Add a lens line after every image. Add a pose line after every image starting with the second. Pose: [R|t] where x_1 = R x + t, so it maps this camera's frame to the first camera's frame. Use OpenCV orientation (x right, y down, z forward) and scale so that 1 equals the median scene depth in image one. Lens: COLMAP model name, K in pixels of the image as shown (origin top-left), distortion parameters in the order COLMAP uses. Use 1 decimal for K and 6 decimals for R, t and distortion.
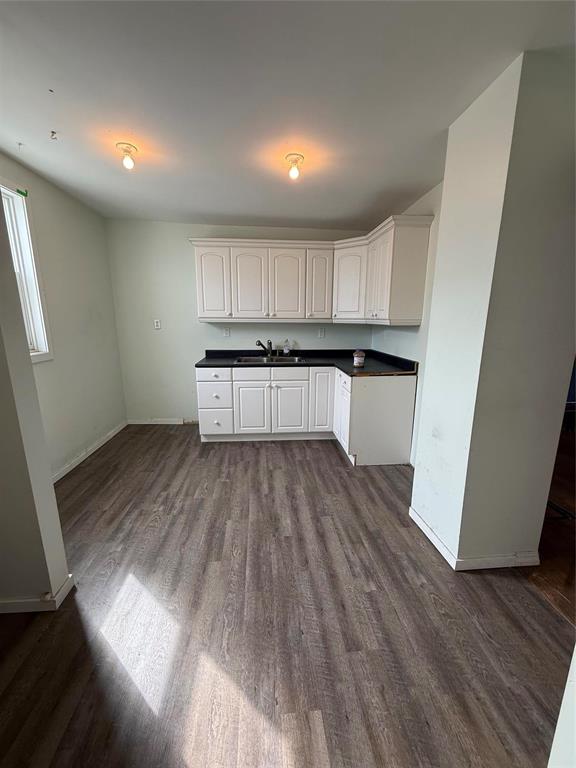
lens RADIAL K [[306.0, 0, 288.4], [0, 306.0, 384.8], [0, 0, 1]] dist [0.002325, 0.000208]
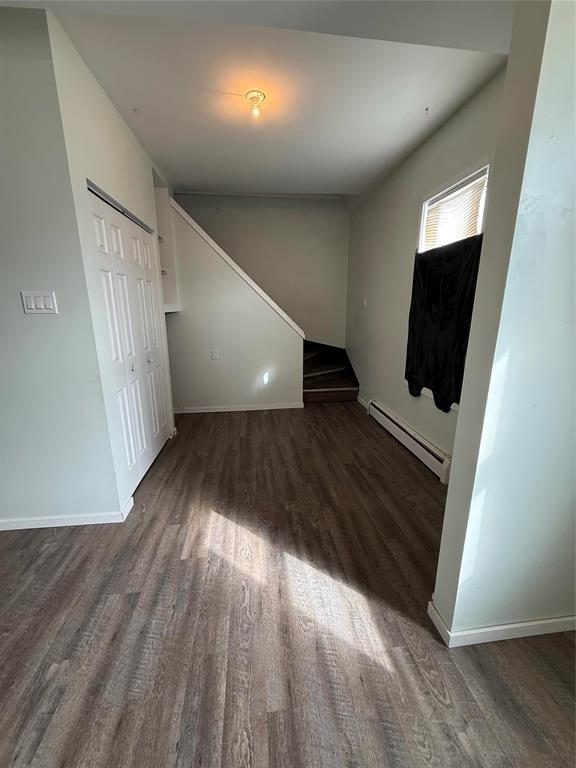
lens RADIAL K [[306.0, 0, 291.4], [0, 306.0, 382.3], [0, 0, 1]] dist [0.002325, 0.000208]
pose [[-0.999286, 0.007822, -0.036973, -0.311787], [-0.009543, 0.894408, 0.447150, -0.331760], [0.036566, 0.447184, -0.893694, 1.552556]]
